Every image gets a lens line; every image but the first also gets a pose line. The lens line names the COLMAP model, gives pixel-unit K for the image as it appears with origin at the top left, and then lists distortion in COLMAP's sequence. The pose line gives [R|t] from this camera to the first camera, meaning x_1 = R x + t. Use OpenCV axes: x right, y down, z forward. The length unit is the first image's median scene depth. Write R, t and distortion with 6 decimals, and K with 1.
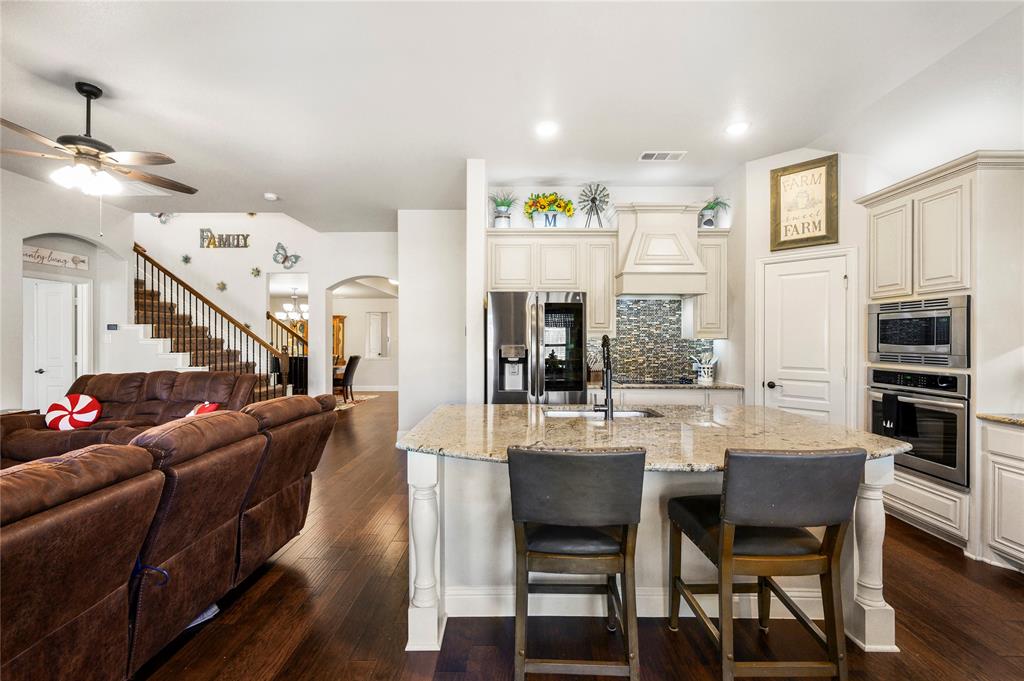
lens RADIAL K [[421.3, 0, 515.4], [0, 421.3, 339.6], [0, 0, 1]] dist [-0.001322, -0.001791]
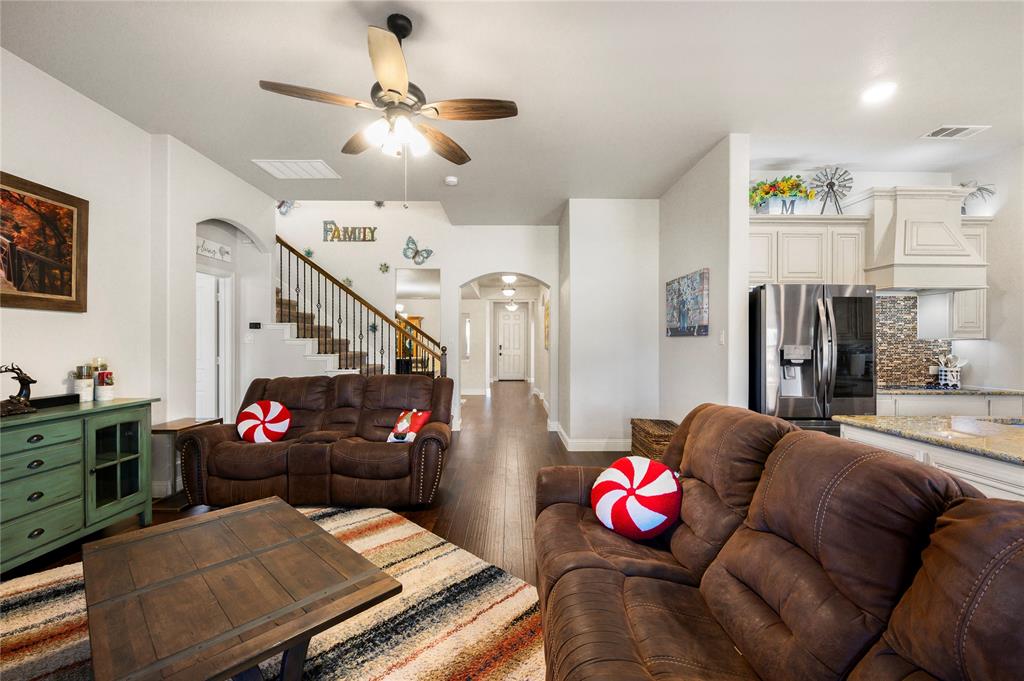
lens RADIAL K [[421.3, 0, 517.1], [0, 421.3, 344.6], [0, 0, 1]] dist [-0.001322, -0.001791]
pose [[0.999934, 0.001897, 0.011340, -0.515058], [-0.001892, 0.999998, -0.000435, 0.012262], [-0.011340, 0.000413, 0.999936, 0.112565]]
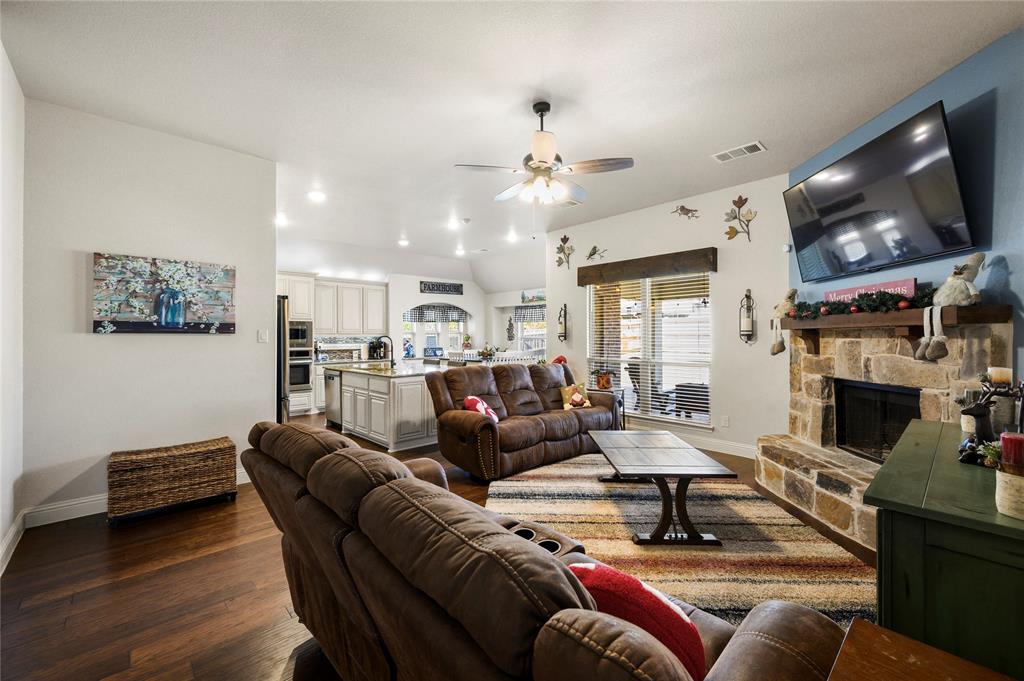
lens RADIAL K [[421.3, 0, 512.9], [0, 421.3, 333.3], [0, 0, 1]] dist [-0.001322, -0.001791]
pose [[-0.684766, 0.008041, 0.728718, -1.138746], [0.004294, 0.999966, -0.006999, -0.000053], [-0.728750, -0.001663, -0.684778, 1.159290]]
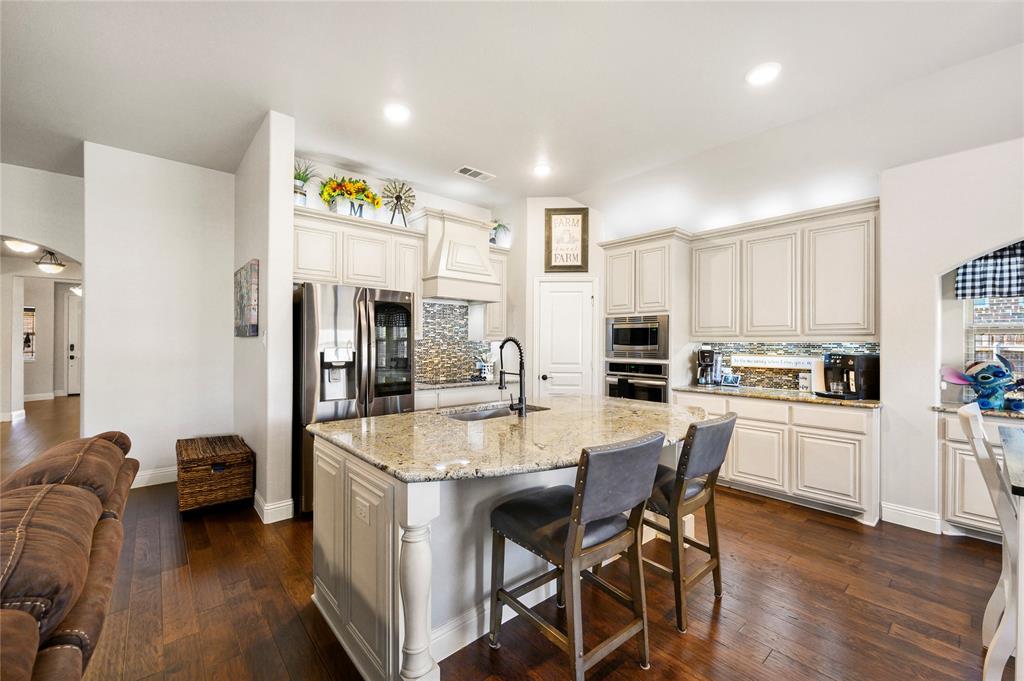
lens RADIAL K [[421.3, 0, 515.2], [0, 421.3, 340.9], [0, 0, 1]] dist [-0.001322, -0.001791]
pose [[0.751002, 0.004970, 0.660282, -0.262812], [-0.003248, 0.999987, -0.003832, 0.002259], [-0.660292, 0.000734, 0.751008, 0.094927]]
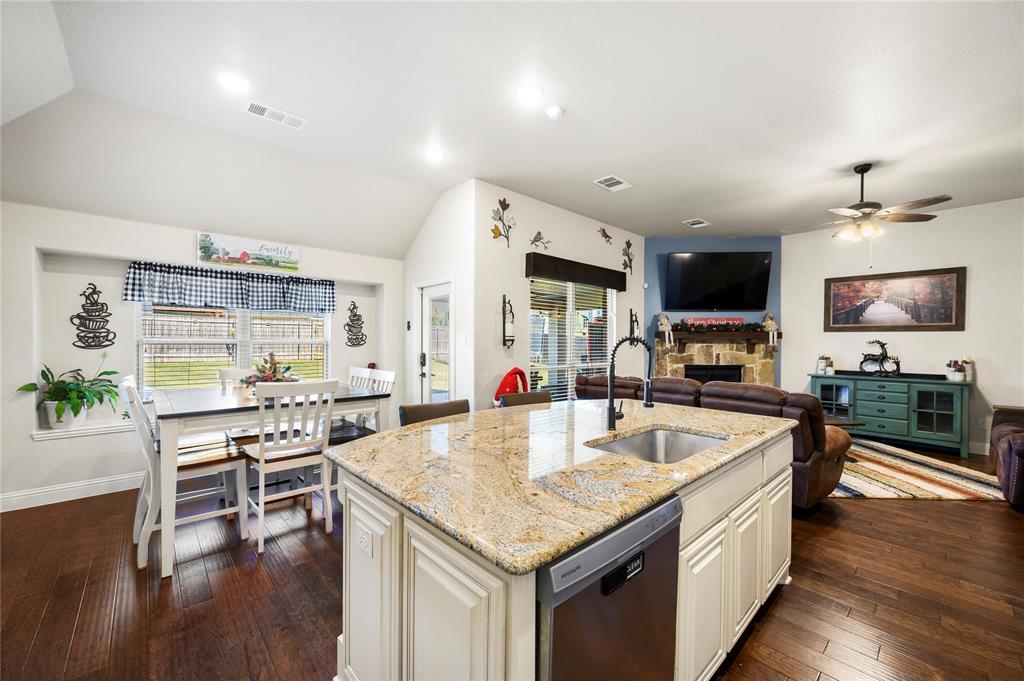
lens RADIAL K [[408.0, 0, 516.4], [0, 408.0, 342.1], [0, 0, 1]] dist [0.001725, -0.000014]
pose [[-0.730040, -0.003766, -0.683394, 0.510200], [-0.008058, 0.999963, 0.003097, 0.001133], [0.683357, 0.007768, -0.730043, 0.775422]]
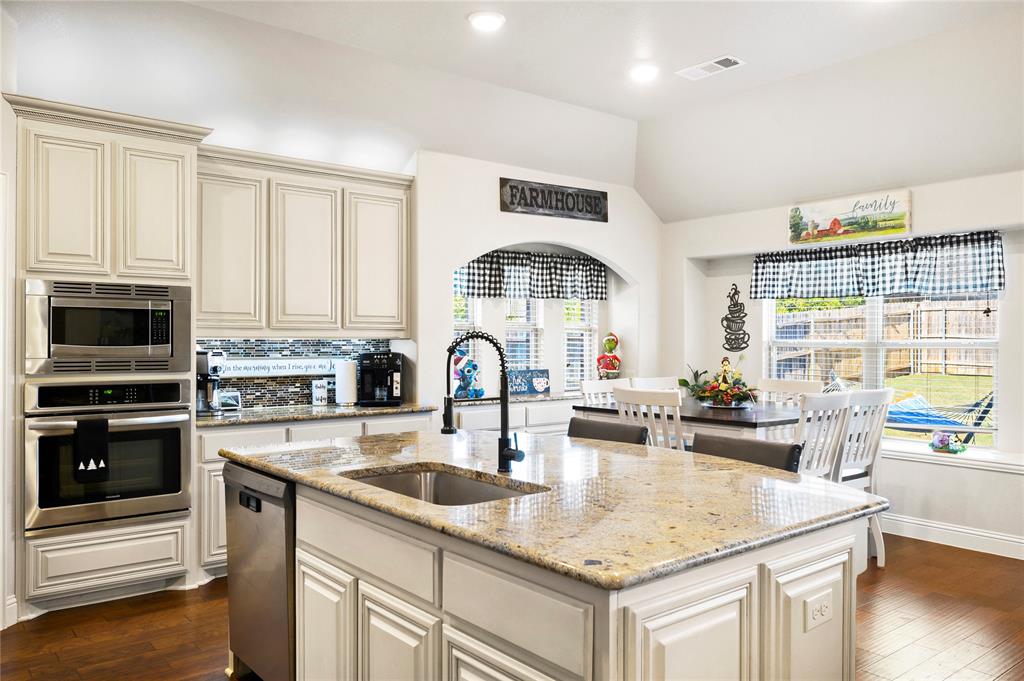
lens RADIAL K [[770.0, 0, 511.6], [0, 770.0, 334.2], [0, 0, 1]] dist [-0.011627, 0.000058]
pose [[-0.626513, 0.004938, 0.779395, -0.340179], [-0.000520, 0.999977, -0.006754, 0.001153], [-0.779411, -0.004637, -0.626496, 0.872883]]
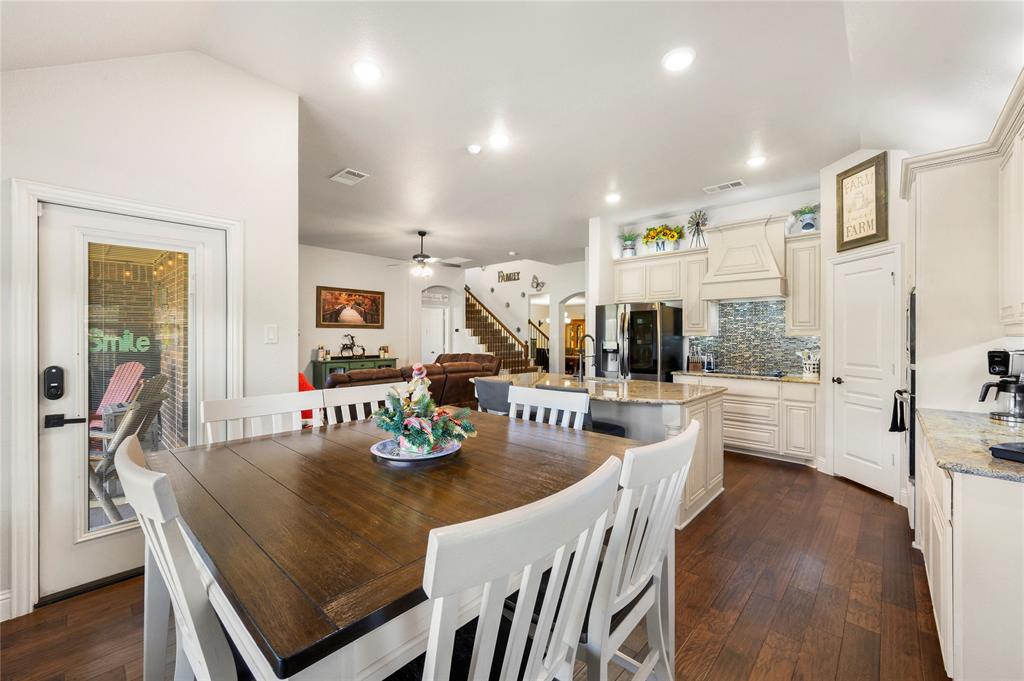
lens RADIAL K [[408.0, 0, 516.3], [0, 408.0, 337.1], [0, 0, 1]] dist [0.001725, -0.000014]
pose [[0.741303, 0.000987, -0.671170, 0.619005], [-0.002716, 0.999995, -0.001530, 0.003474], [0.671165, 0.002957, 0.741302, -0.249714]]
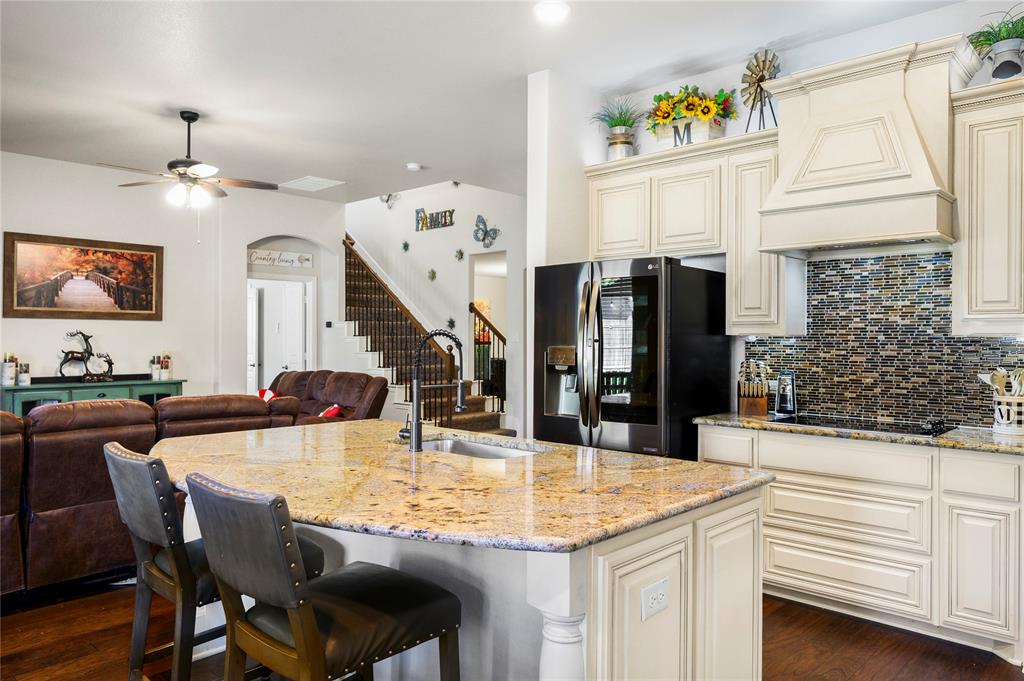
lens RADIAL K [[705.7, 0, 520.7], [0, 705.7, 342.2], [0, 0, 1]] dist [-0.017327, 0.013305]
pose [[0.734716, 0.005856, -0.678350, 0.598517], [-0.004570, 0.999983, 0.003683, 0.003601], [0.678360, 0.000395, 0.734730, 0.130430]]
